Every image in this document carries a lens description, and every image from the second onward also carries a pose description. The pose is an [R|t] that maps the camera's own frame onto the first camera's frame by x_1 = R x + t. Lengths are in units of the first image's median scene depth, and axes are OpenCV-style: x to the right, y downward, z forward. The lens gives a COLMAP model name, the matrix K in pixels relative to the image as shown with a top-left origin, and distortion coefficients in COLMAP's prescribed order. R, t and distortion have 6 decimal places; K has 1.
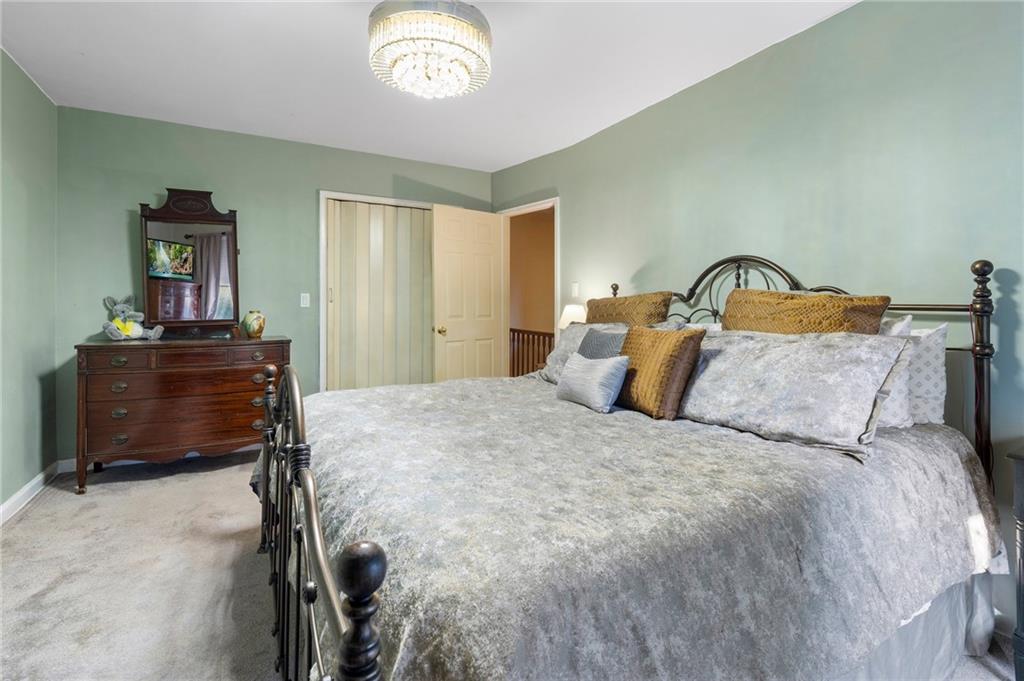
lens RADIAL K [[473.7, 0, 513.6], [0, 473.7, 307.3], [0, 0, 1]] dist [-0.001423, -0.000060]
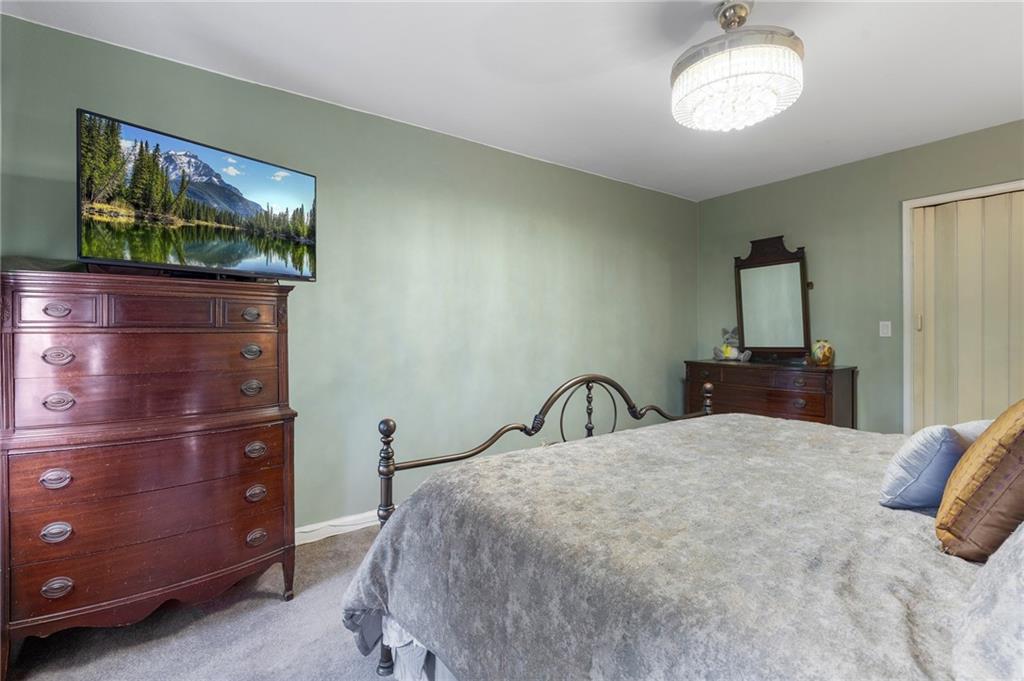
lens RADIAL K [[471.4, 0, 514.7], [0, 471.4, 337.1], [0, 0, 1]] dist [-0.000007, 0.000263]
pose [[0.100595, 0.008493, -0.994891, 0.458543], [-0.003952, 0.999959, 0.008136, -0.005109], [0.994920, 0.003113, 0.100624, 0.257544]]
